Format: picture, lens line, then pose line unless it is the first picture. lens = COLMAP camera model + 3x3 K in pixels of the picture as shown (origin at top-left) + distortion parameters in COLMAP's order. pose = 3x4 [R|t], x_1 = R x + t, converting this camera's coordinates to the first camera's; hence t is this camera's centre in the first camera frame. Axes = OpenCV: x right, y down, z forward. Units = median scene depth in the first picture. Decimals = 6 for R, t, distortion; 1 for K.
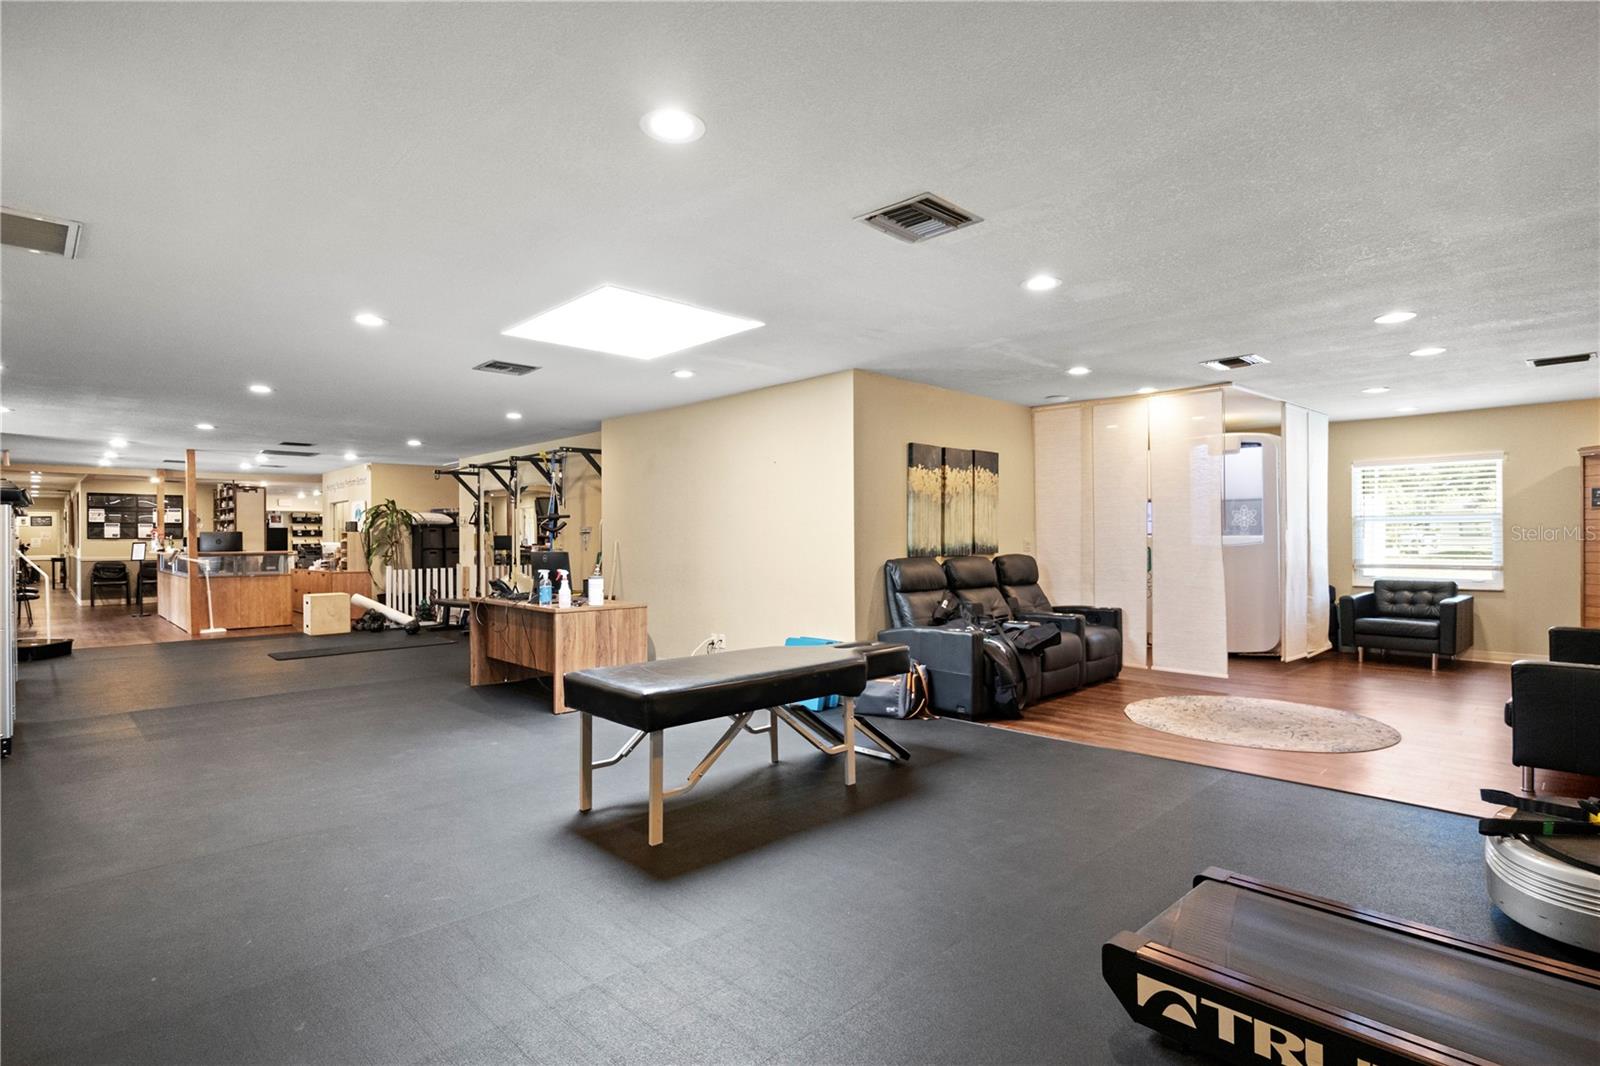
lens RADIAL K [[804.4, 0, 804.9], [0, 804.4, 540.3], [0, 0, 1]] dist [-0.013749, 0.003152]
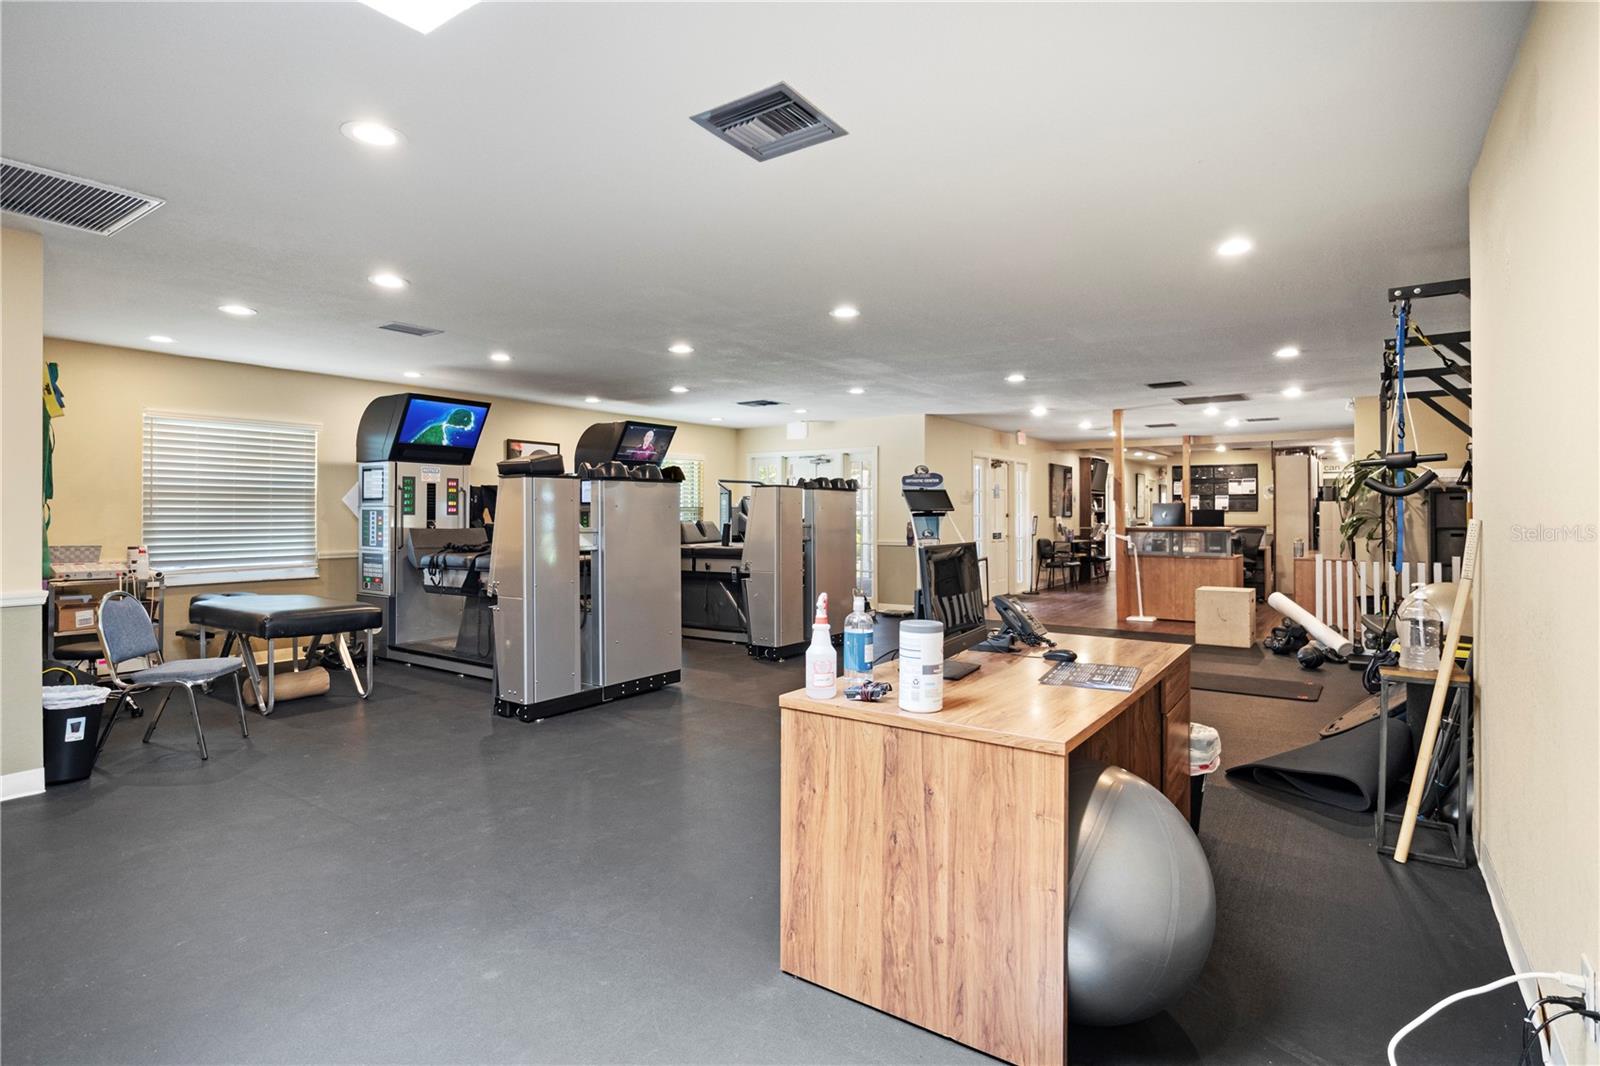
lens RADIAL K [[804.4, 0, 795.9], [0, 804.4, 515.8], [0, 0, 1]] dist [-0.013749, 0.003152]
pose [[0.180037, 0.007092, -0.983634, 0.061439], [-0.003201, 0.999973, 0.006624, -0.002278], [0.983655, 0.001957, 0.180055, 0.878782]]
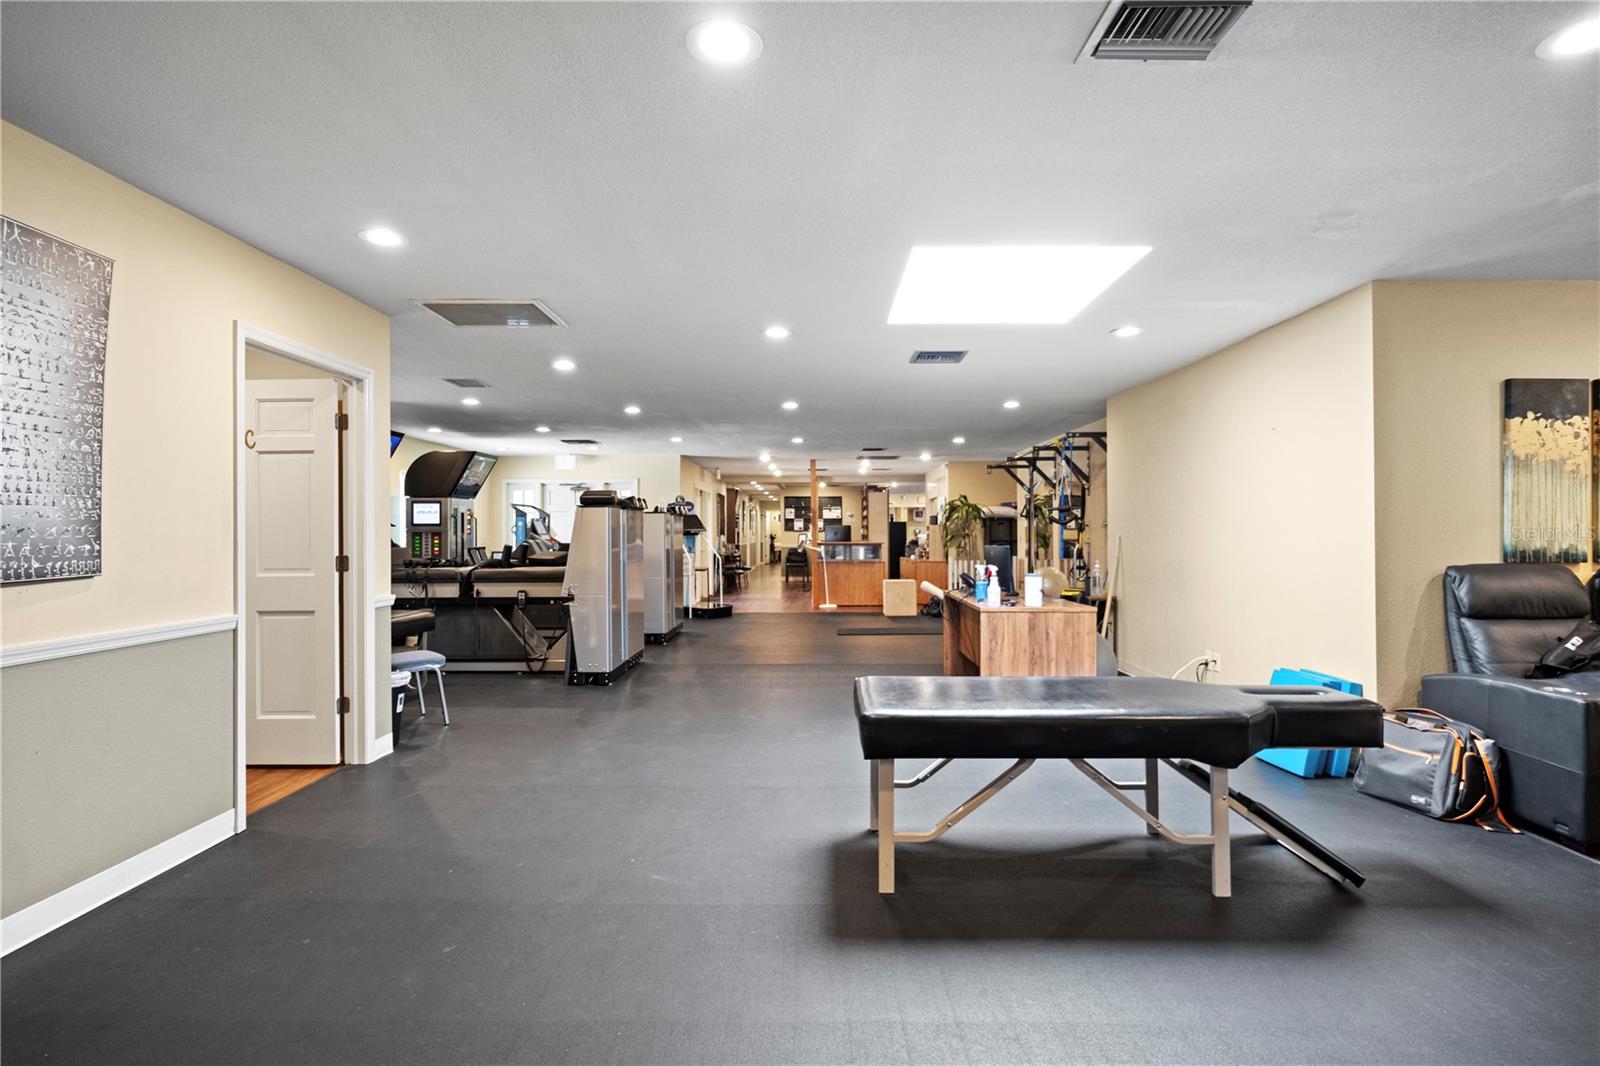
lens RADIAL K [[804.4, 0, 797.4], [0, 804.4, 524.0], [0, 0, 1]] dist [-0.013749, 0.003152]
pose [[0.702262, -0.004748, -0.711903, 0.192164], [-0.002829, 0.999951, -0.009460, -0.001664], [0.711913, 0.008657, 0.702214, 0.179962]]
